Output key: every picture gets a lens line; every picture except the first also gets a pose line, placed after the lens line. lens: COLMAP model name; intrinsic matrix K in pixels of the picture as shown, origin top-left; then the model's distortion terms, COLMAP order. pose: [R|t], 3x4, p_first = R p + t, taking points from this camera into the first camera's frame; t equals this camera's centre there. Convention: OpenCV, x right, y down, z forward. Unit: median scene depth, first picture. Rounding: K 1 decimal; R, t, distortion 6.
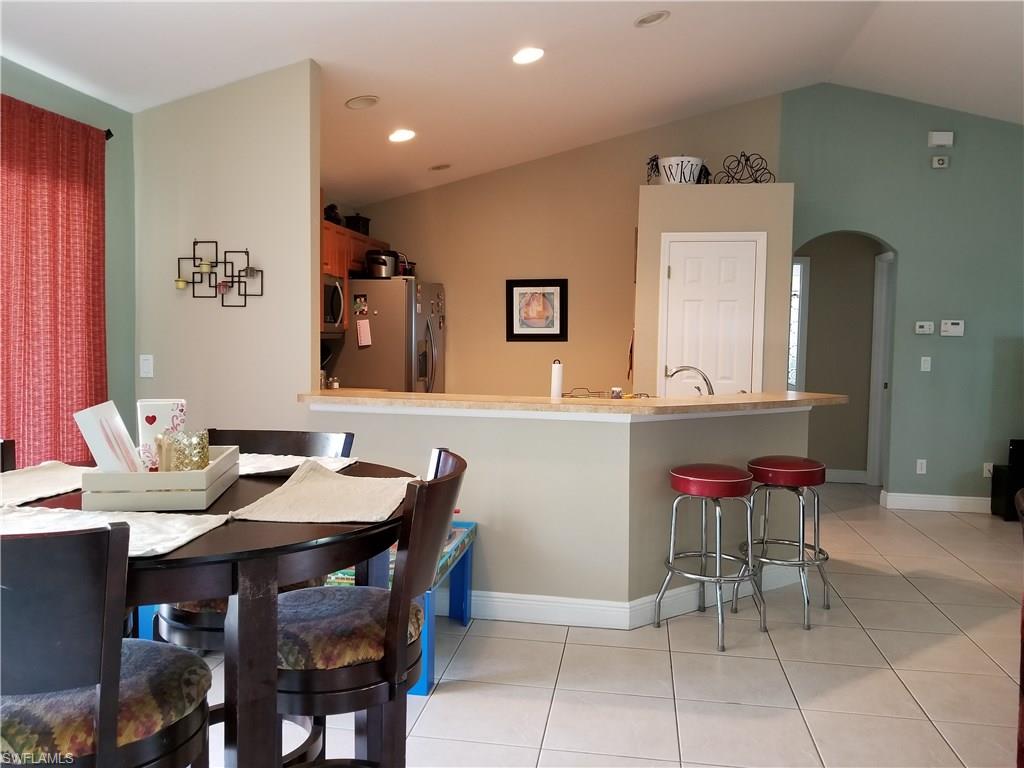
lens RADIAL K [[801.8, 0, 512.9], [0, 801.8, 376.5], [0, 0, 1]] dist [0.082944, -0.138416]
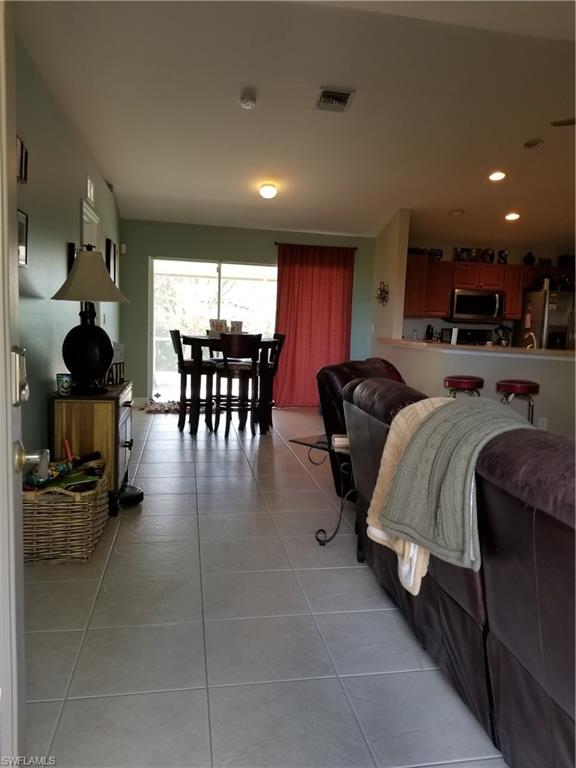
lens RADIAL K [[601.3, 0, 302.2], [0, 601.3, 391.3], [0, 0, 1]] dist [0.082944, -0.138416]
pose [[0.346735, 0.105113, -0.932055, 1.025976], [-0.084297, 0.993172, 0.080646, 0.039624], [0.934167, 0.050607, 0.353228, 0.036345]]
